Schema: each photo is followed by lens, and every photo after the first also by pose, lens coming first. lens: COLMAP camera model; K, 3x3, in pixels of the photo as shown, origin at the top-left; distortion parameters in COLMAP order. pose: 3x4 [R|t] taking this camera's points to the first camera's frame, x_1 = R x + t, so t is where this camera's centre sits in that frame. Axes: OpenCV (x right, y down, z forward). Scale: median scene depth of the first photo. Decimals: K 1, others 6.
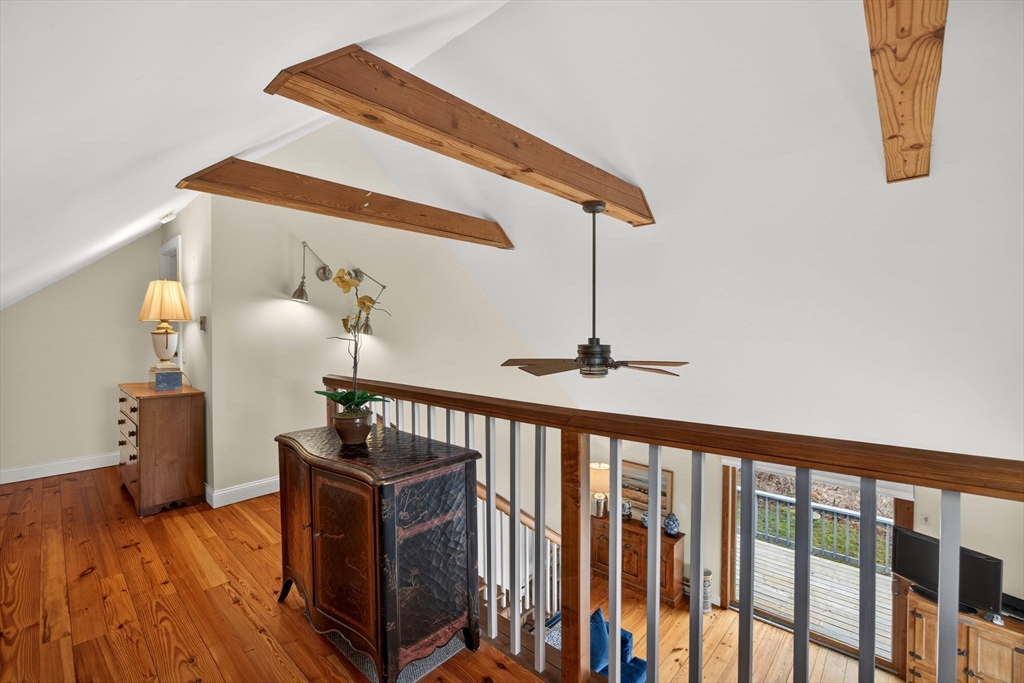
lens RADIAL K [[434.3, 0, 512.0], [0, 434.3, 341.5], [0, 0, 1]] dist [-0.001901, 0.000084]
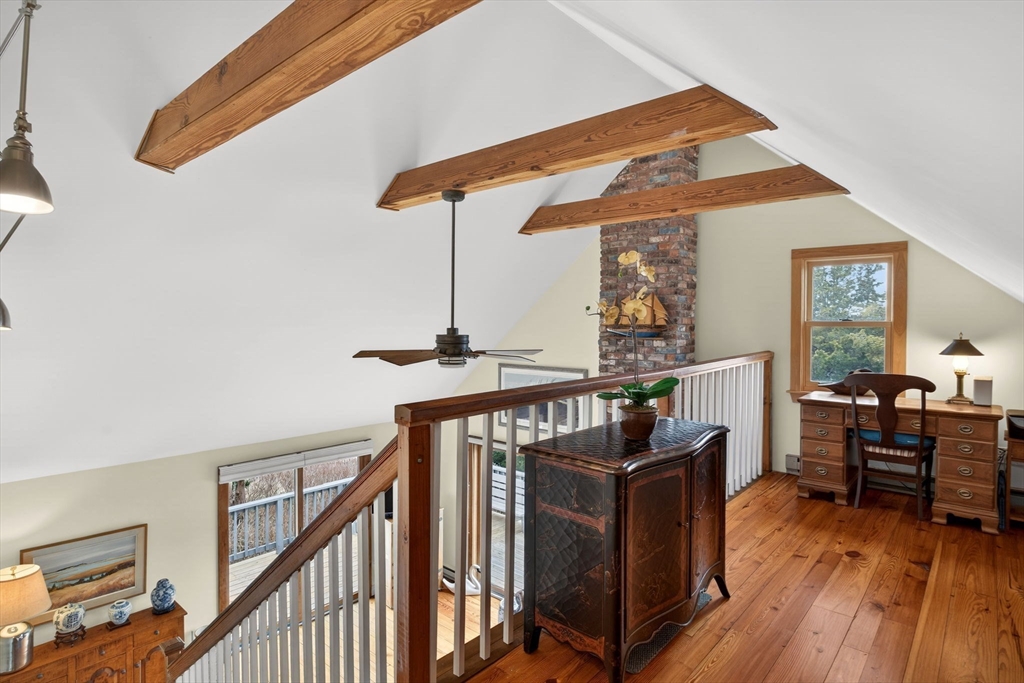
lens RADIAL K [[545.7, 0, 512.0], [0, 545.7, 341.5], [0, 0, 1]] dist [0.003540, 0.000275]
pose [[-0.023990, -0.020388, 0.999504, -0.749027], [0.025582, 0.999452, 0.021001, 0.018041], [-0.999385, 0.026073, -0.023455, 0.675312]]
